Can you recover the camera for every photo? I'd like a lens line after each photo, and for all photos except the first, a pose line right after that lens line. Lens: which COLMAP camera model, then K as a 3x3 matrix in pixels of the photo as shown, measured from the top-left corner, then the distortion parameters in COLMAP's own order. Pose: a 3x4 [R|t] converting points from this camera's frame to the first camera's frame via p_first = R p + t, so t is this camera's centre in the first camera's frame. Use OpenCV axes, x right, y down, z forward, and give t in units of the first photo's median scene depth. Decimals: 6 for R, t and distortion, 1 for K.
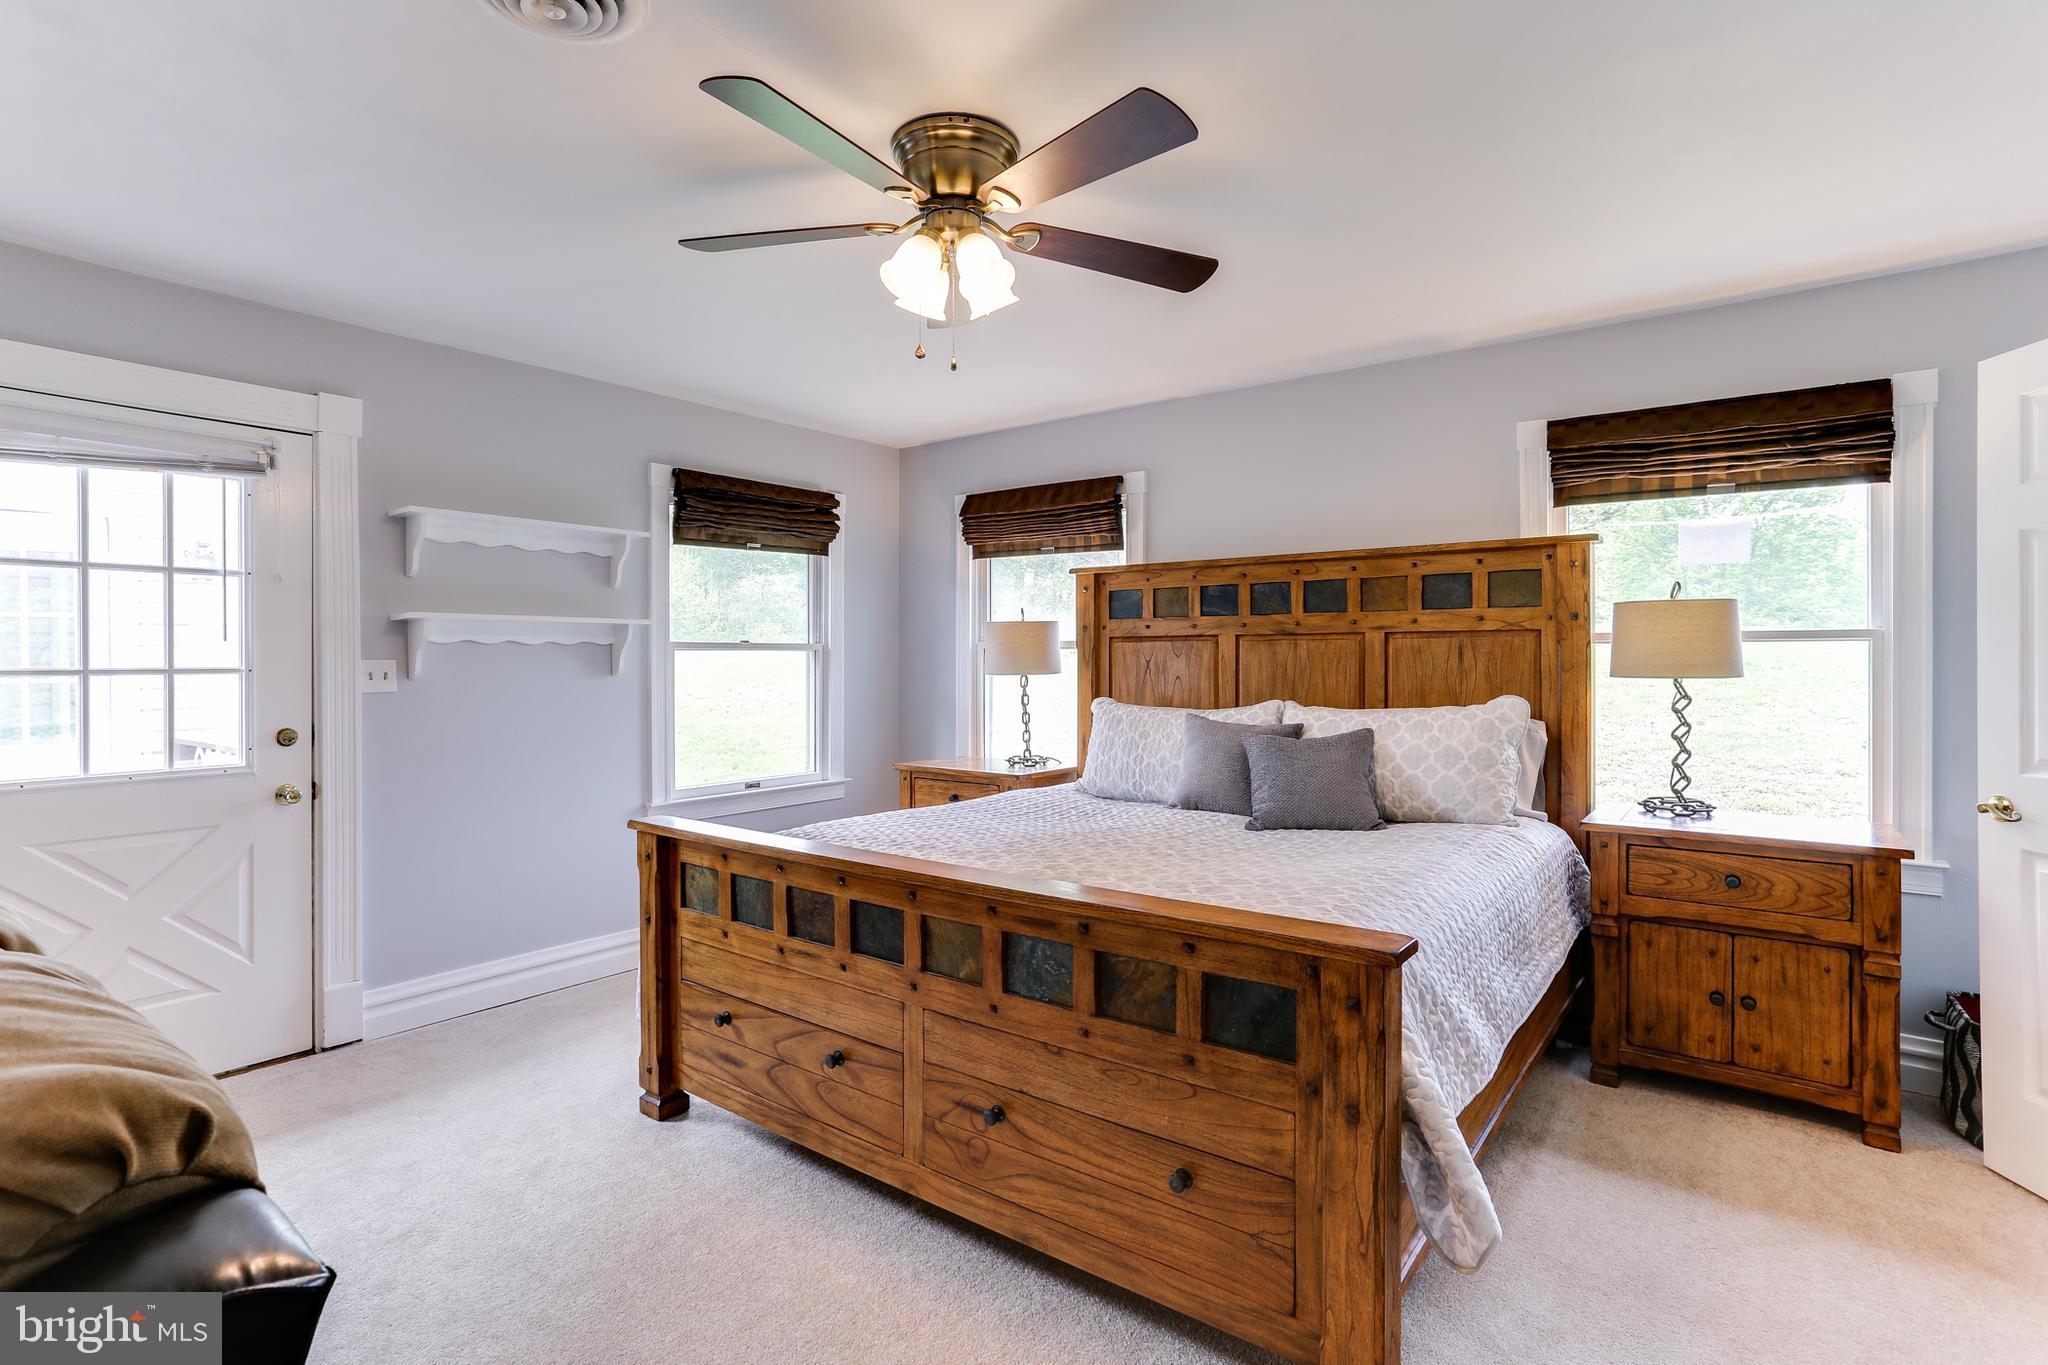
lens RADIAL K [[997.9, 0, 1023.2], [0, 997.9, 665.9], [0, 0, 1]] dist [-0.048221, 0.035143]
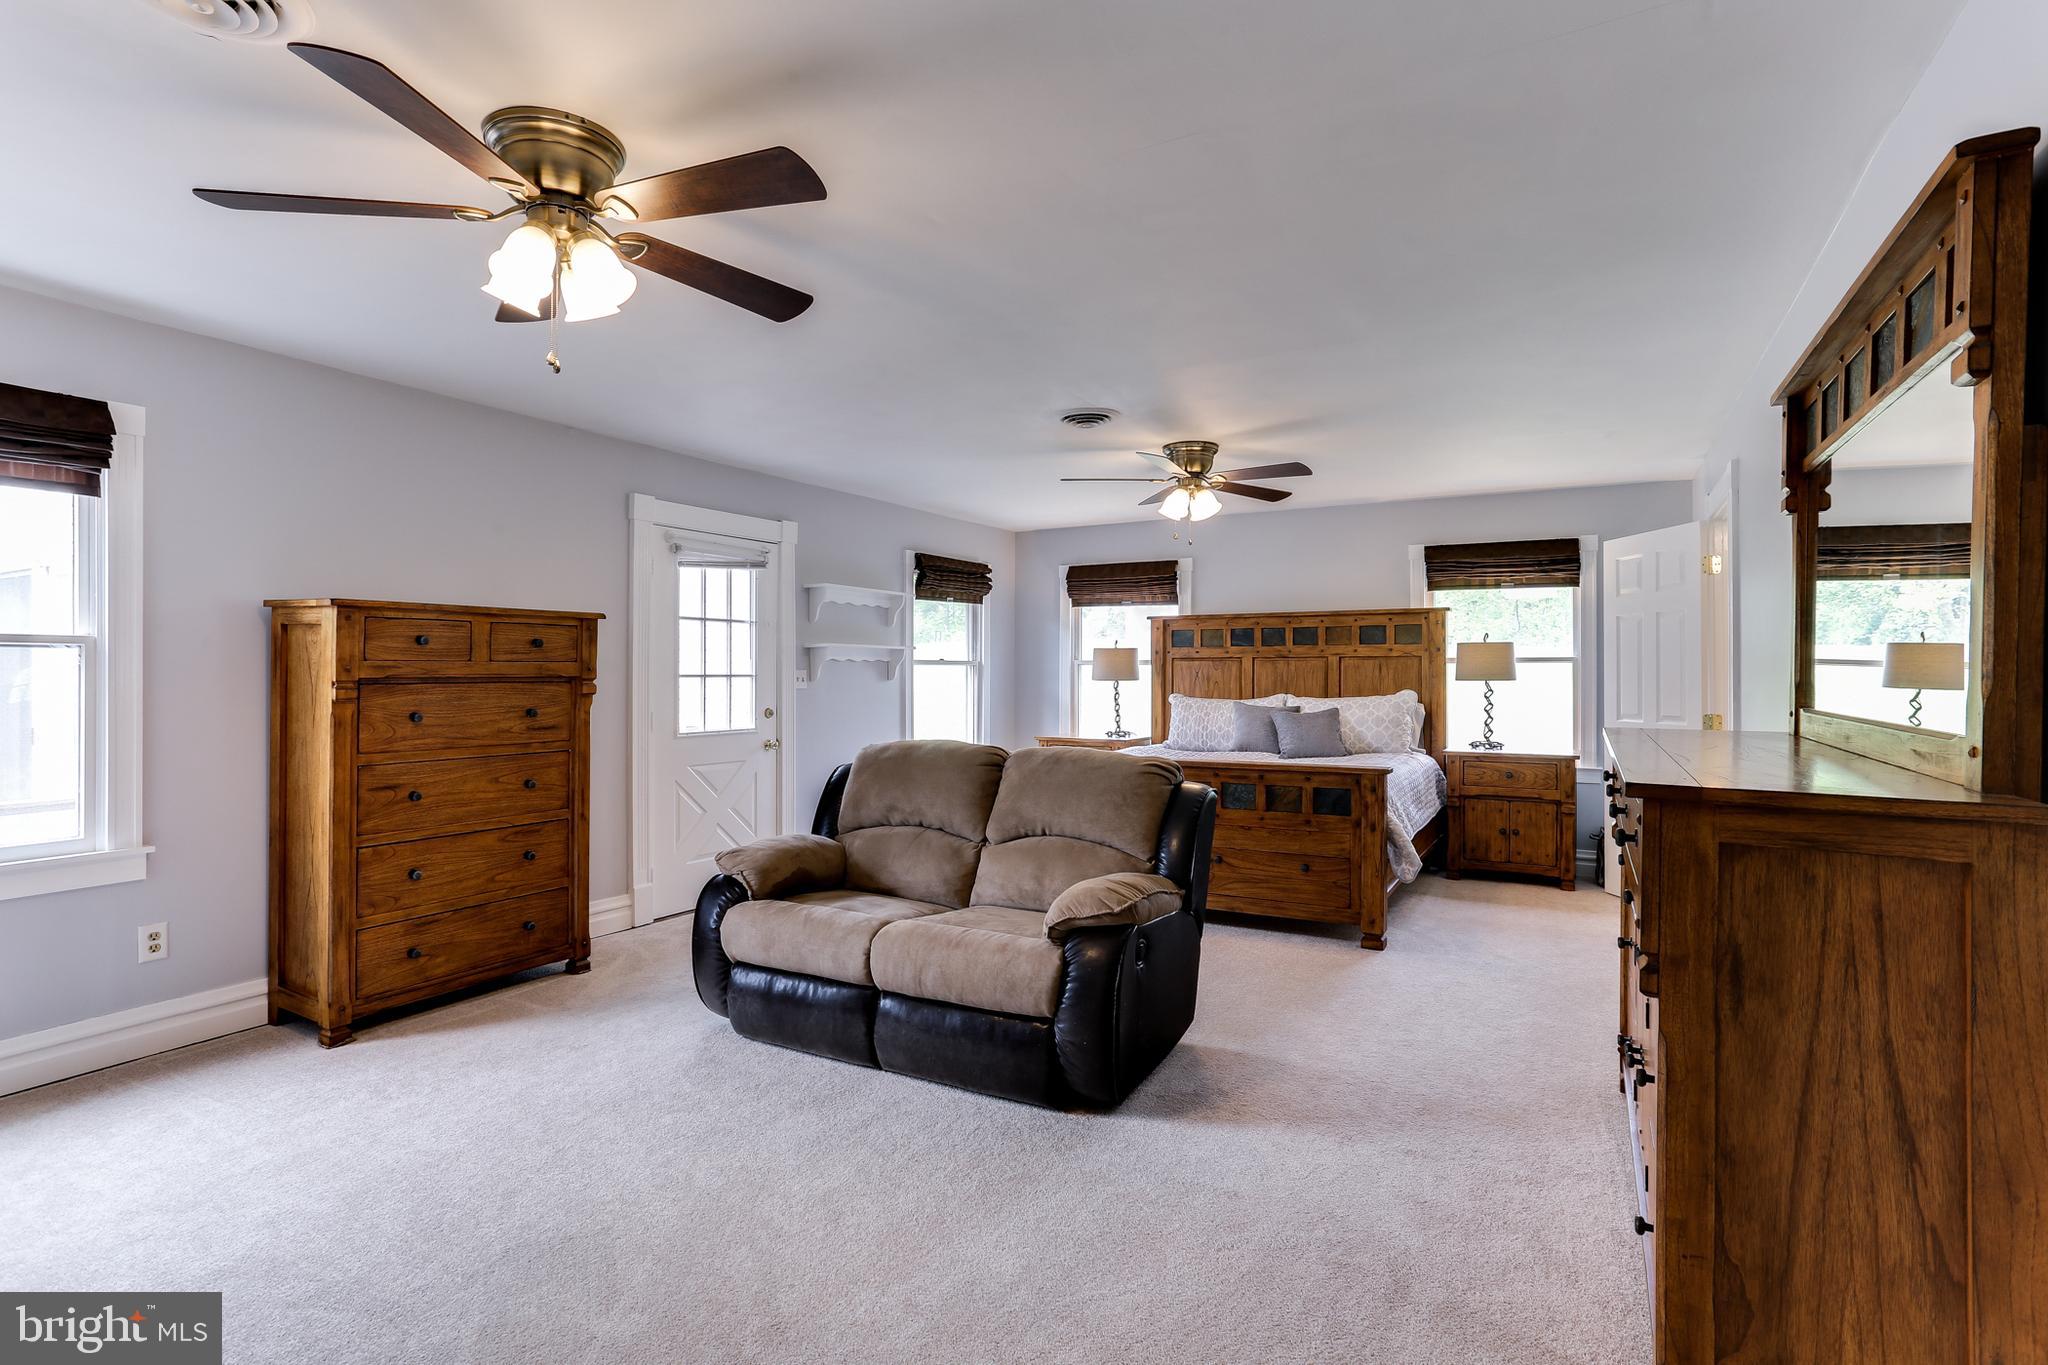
lens RADIAL K [[1008.7, 0, 1025.1], [0, 1008.7, 677.3], [0, 0, 1]] dist [-0.051062, 0.037821]
pose [[0.991142, 0.001864, 0.132796, -0.500015], [-0.001346, 0.999991, -0.003987, 0.013378], [-0.132802, 0.003773, 0.991135, -0.830931]]
